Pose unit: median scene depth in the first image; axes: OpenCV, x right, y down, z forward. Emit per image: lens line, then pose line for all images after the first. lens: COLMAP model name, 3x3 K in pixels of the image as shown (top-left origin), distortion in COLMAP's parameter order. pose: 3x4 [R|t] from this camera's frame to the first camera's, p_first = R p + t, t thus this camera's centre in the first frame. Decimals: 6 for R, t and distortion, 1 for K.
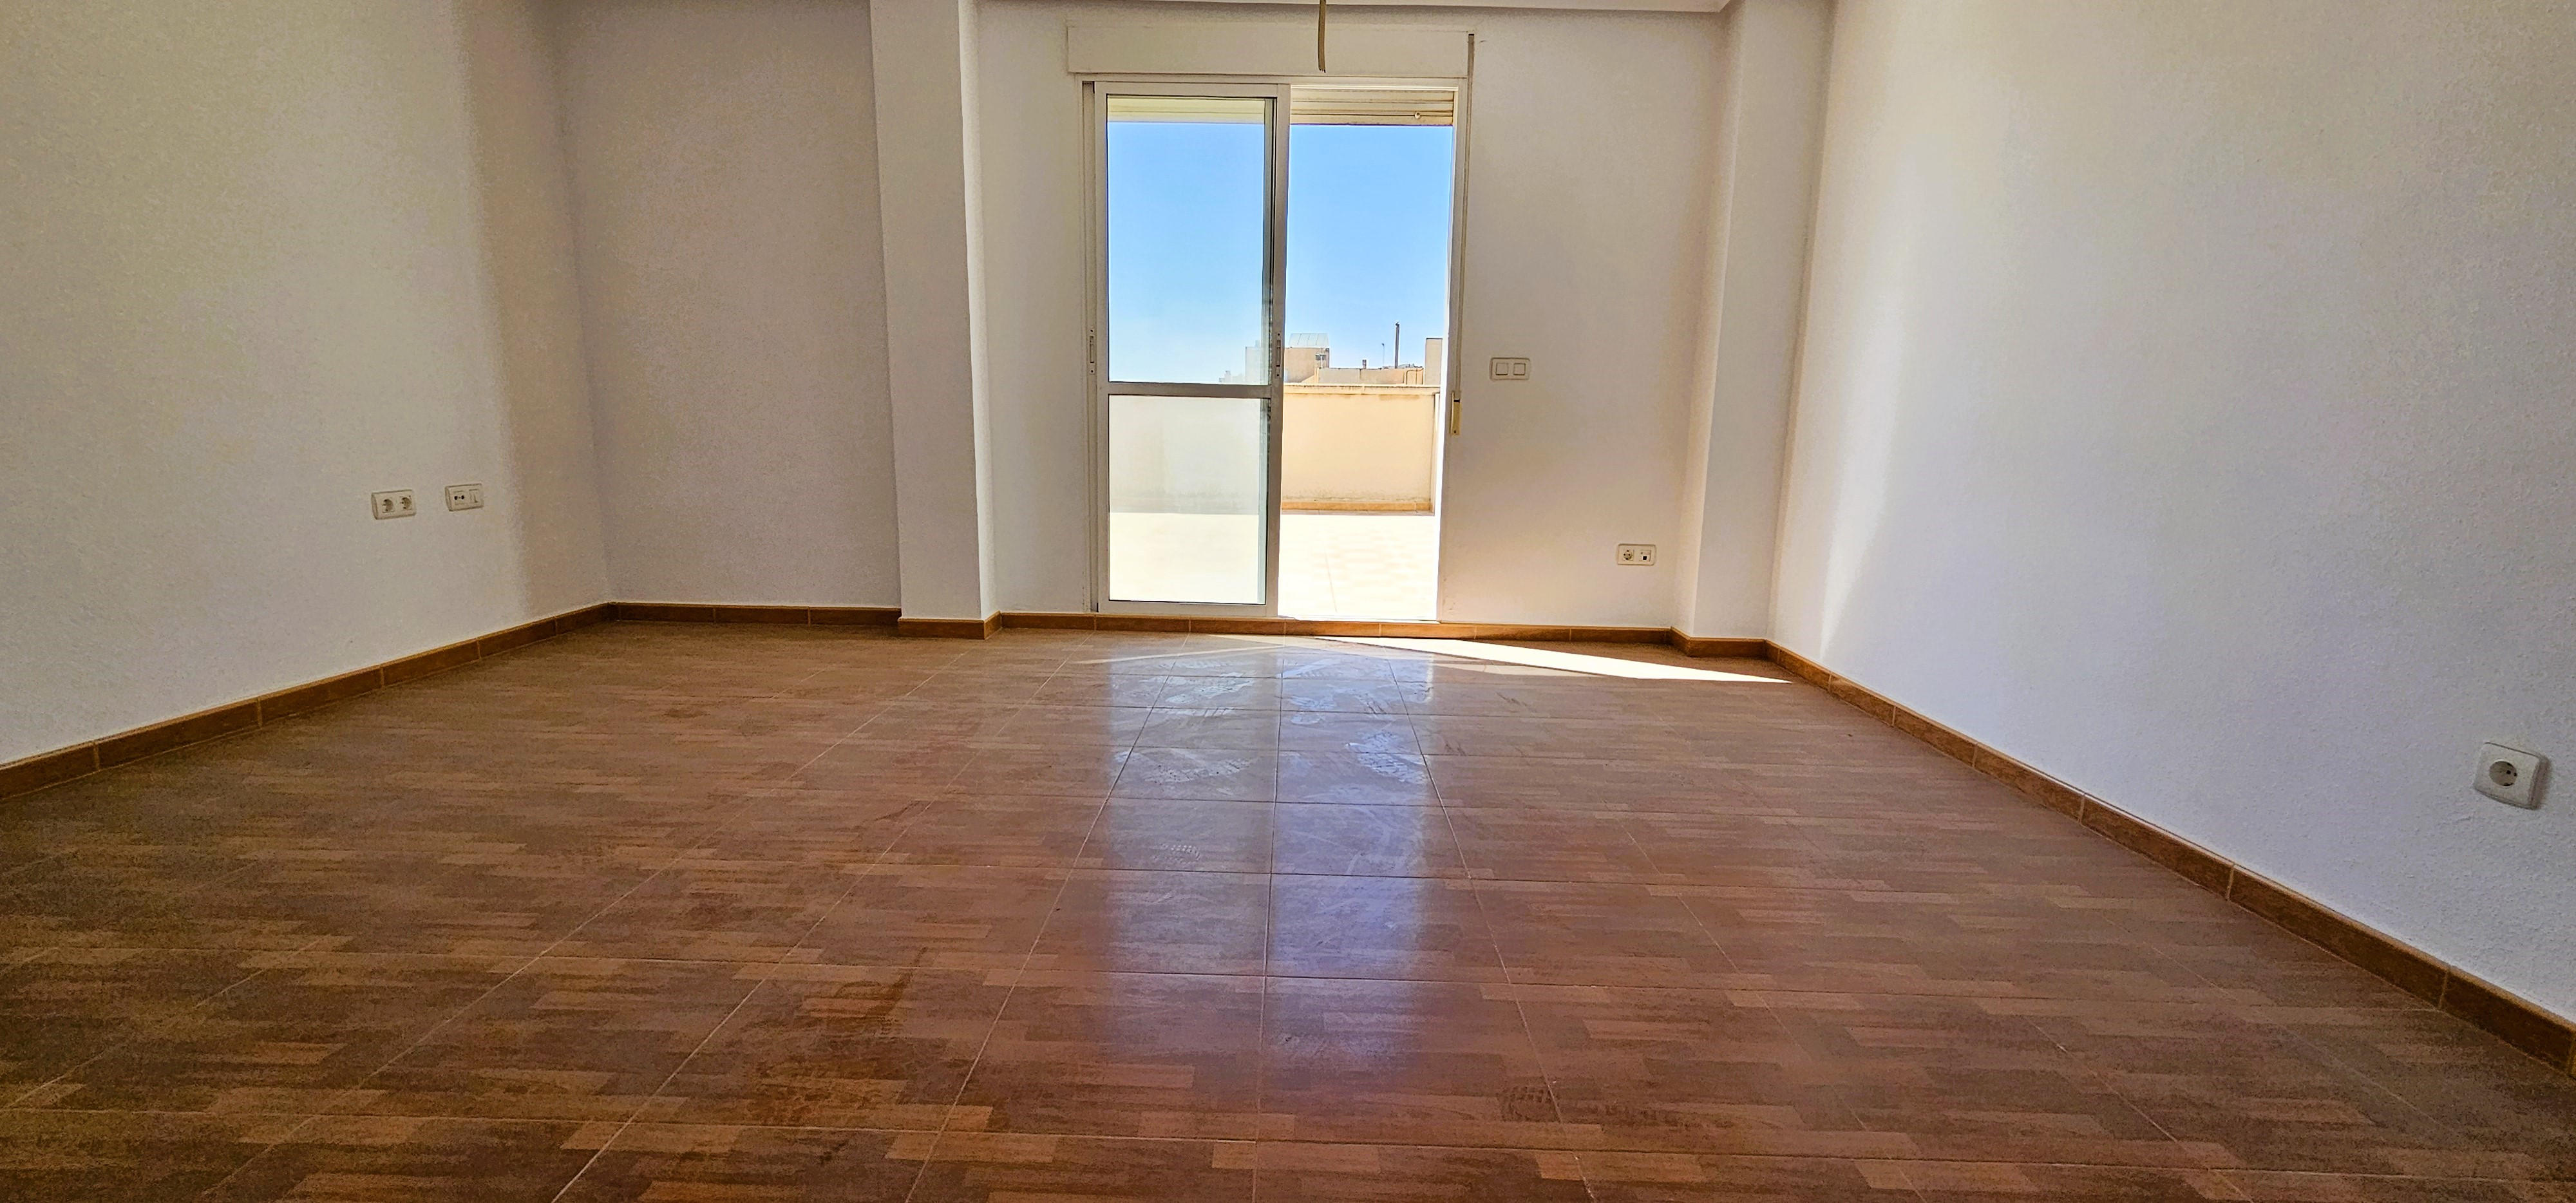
lens RADIAL K [[1050.5, 0, 1287.4], [0, 1050.5, 601.5], [0, 0, 1]] dist [-0.001329, -0.000549]
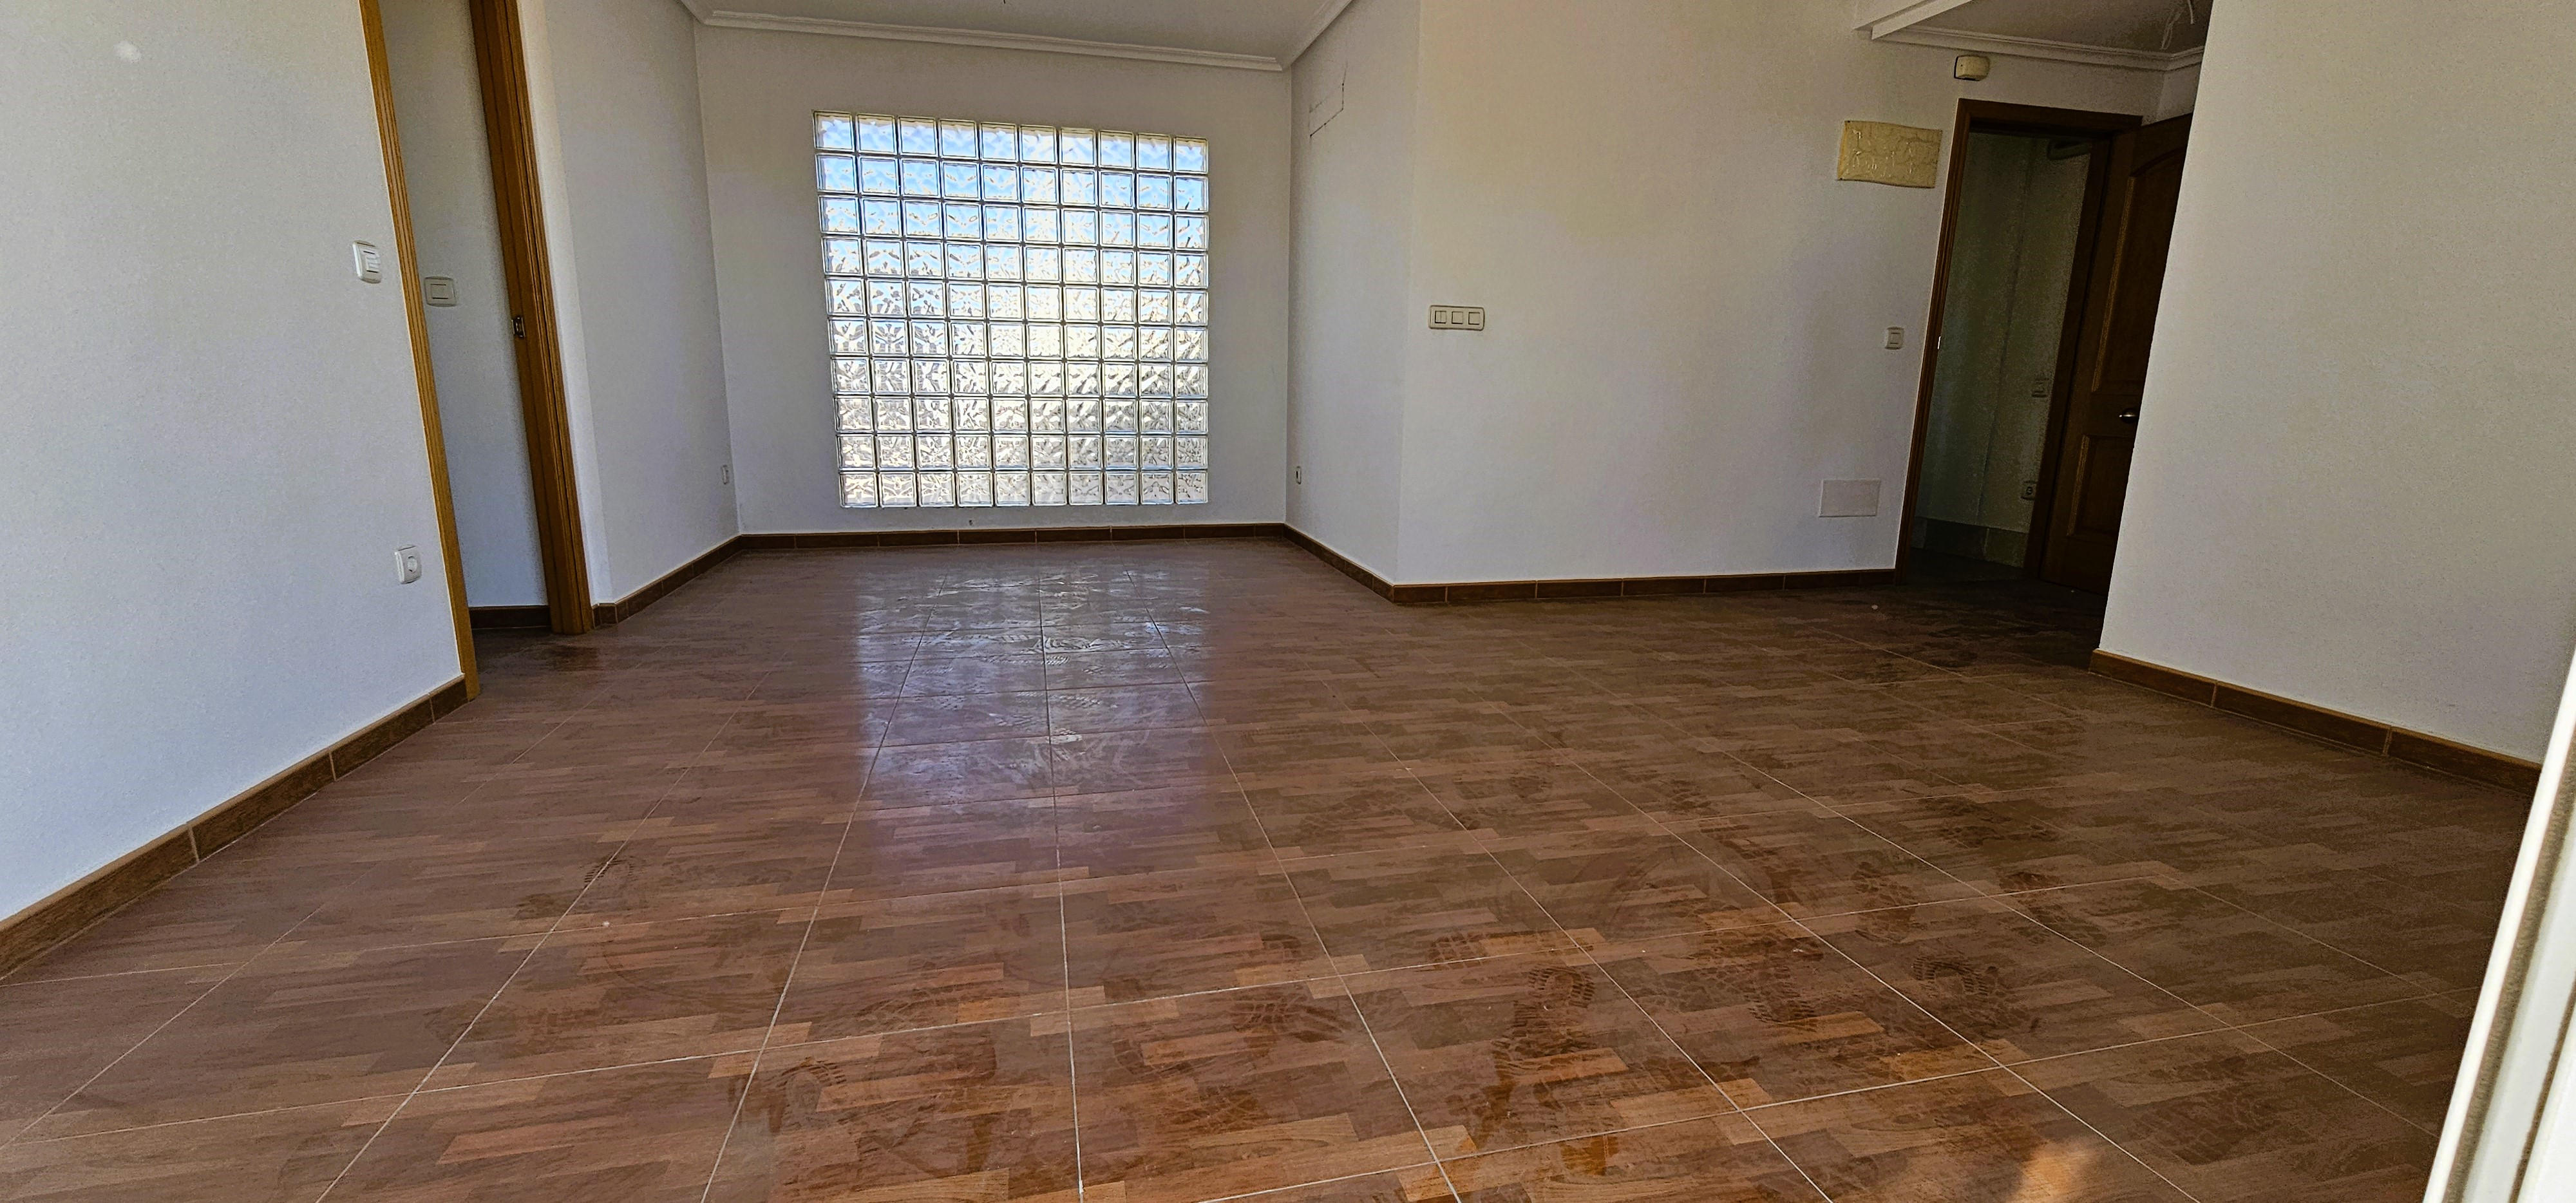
lens RADIAL K [[1050.5, 0, 1281.3], [0, 1050.5, 610.2], [0, 0, 1]] dist [-0.001329, -0.000549]
pose [[-0.969750, 0.015204, -0.243625, 0.103076], [-0.078316, 0.925917, 0.369519, -0.175132], [0.231194, 0.377421, -0.896718, 1.053478]]
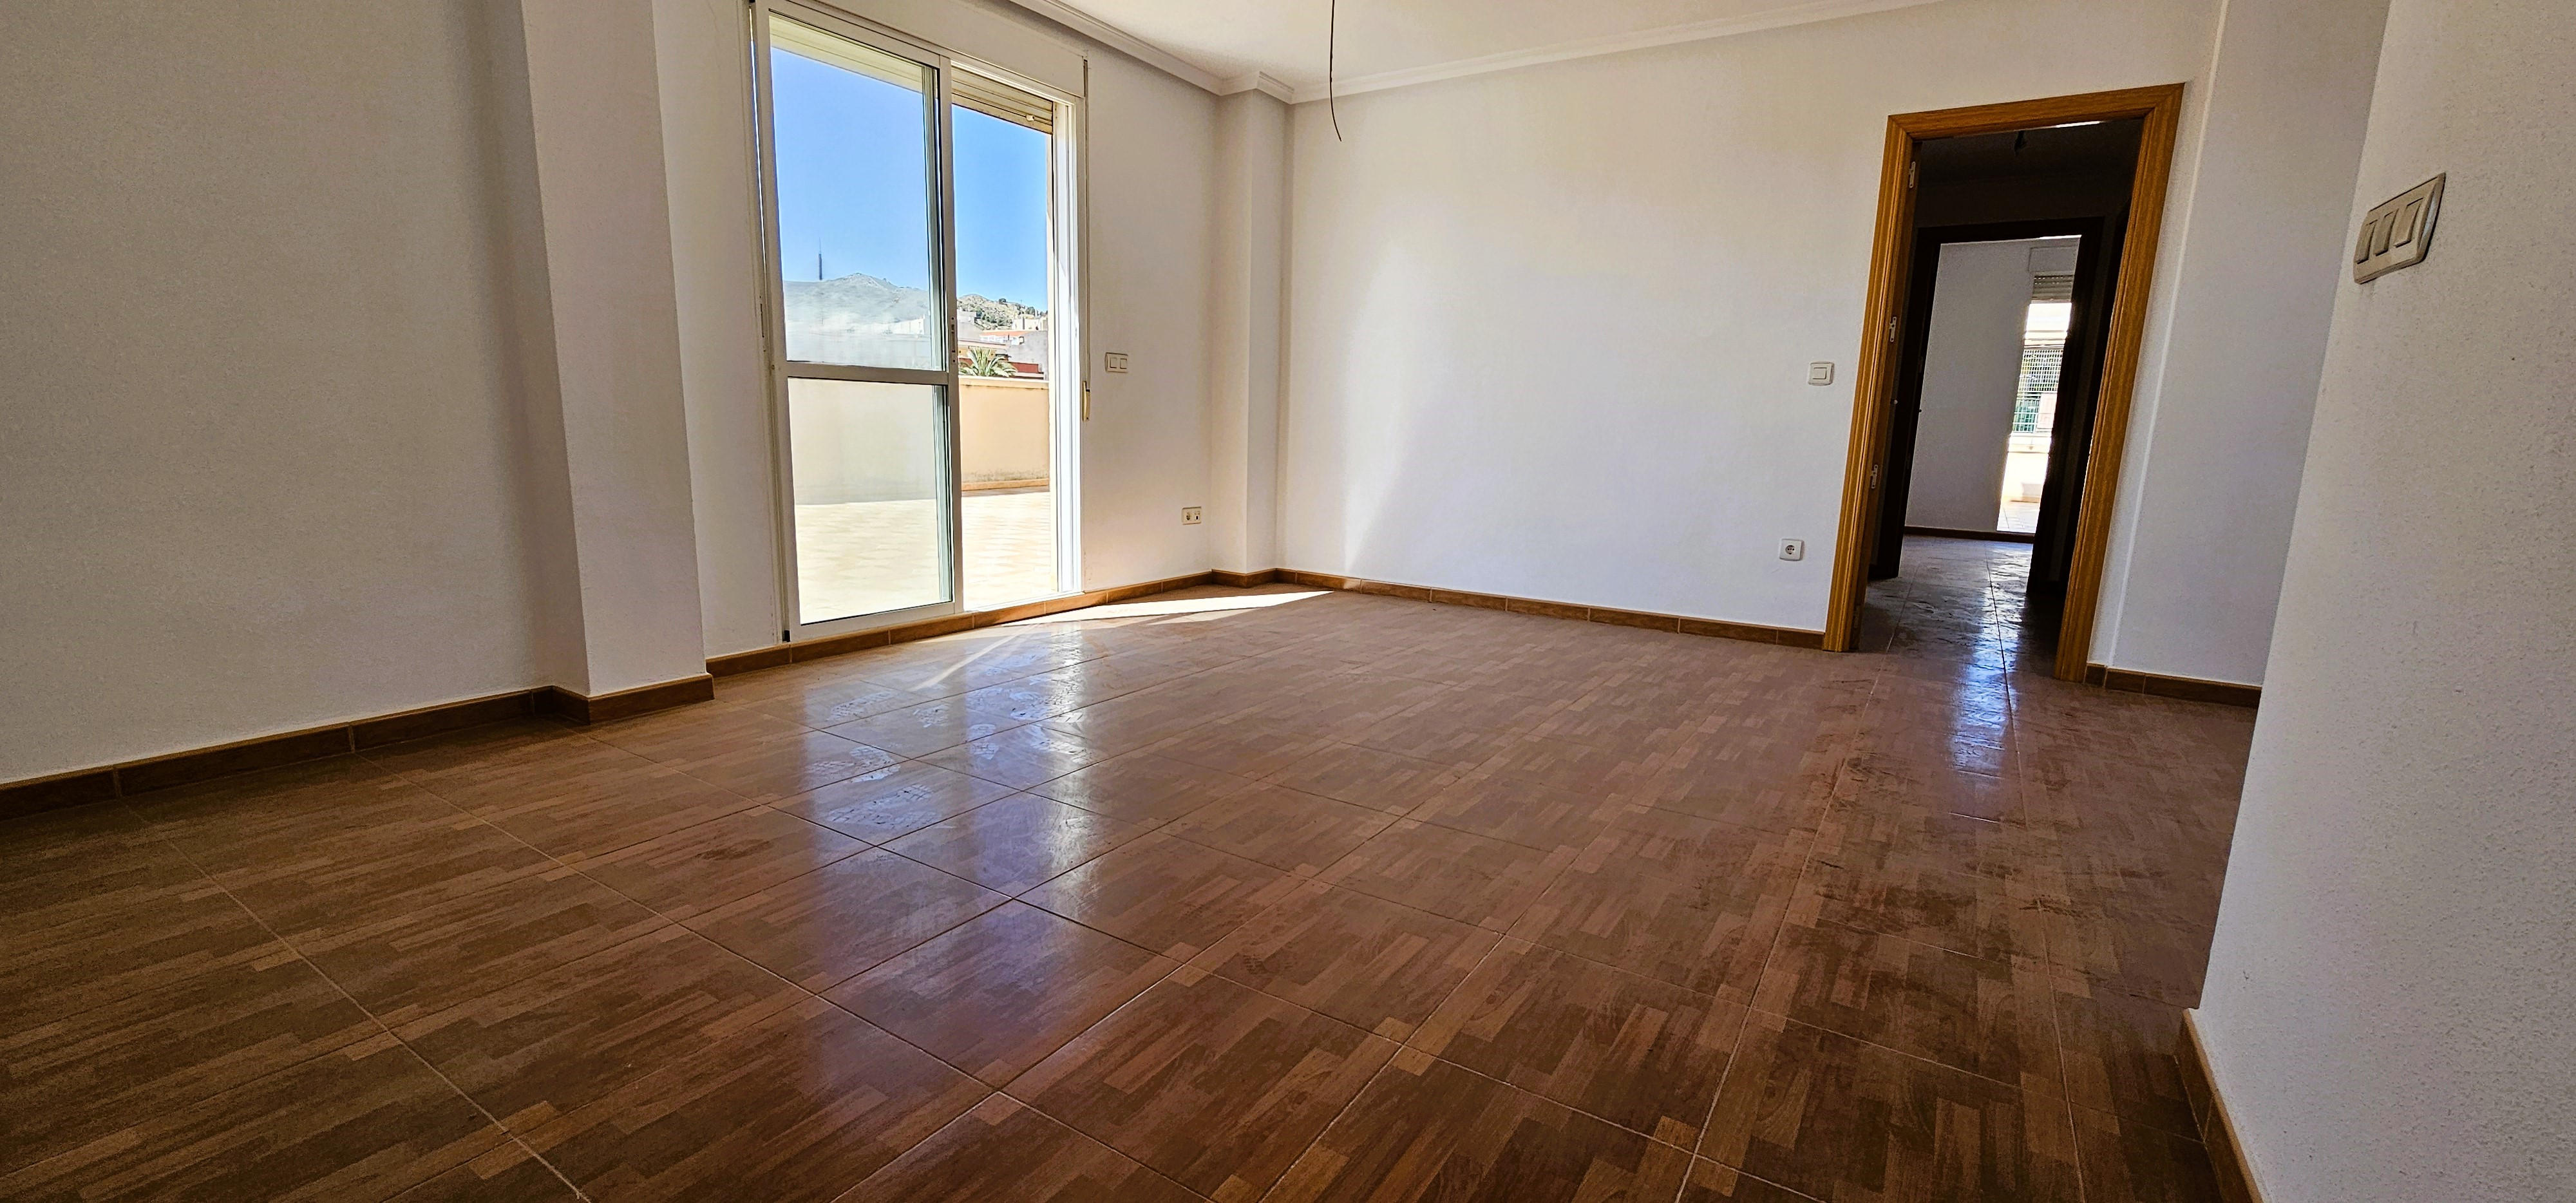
lens RADIAL K [[1050.5, 0, 1276.6], [0, 1050.5, 595.3], [0, 0, 1]] dist [-0.001329, -0.000549]
pose [[0.542413, -0.148597, 0.826866, -0.677071], [0.132856, 0.987020, 0.090227, -0.051618], [-0.829541, 0.060914, 0.555114, 0.235773]]
